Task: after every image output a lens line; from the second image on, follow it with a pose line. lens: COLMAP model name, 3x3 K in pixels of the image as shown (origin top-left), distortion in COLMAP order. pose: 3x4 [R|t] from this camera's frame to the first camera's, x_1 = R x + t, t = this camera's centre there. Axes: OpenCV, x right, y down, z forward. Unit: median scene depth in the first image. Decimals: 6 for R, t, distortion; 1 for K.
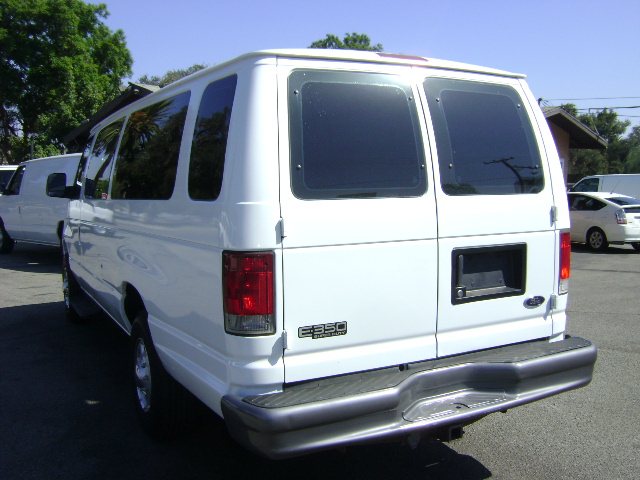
lens RADIAL K [[635.5, 0, 320.0], [0, 635.5, 240.0], [0, 0, 1]] dist [-0.000444, -0.256759]
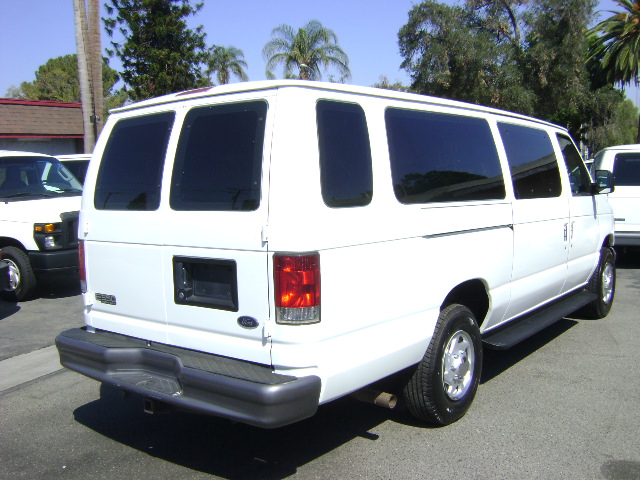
lens RADIAL K [[635.5, 0, 320.0], [0, 635.5, 240.0], [0, 0, 1]] dist [-0.000444, -0.256759]
pose [[0.423136, 0.075085, -0.902949, 1.281907], [-0.082989, 0.995583, 0.043898, -0.081965], [0.902257, 0.056360, 0.427499, 0.687068]]
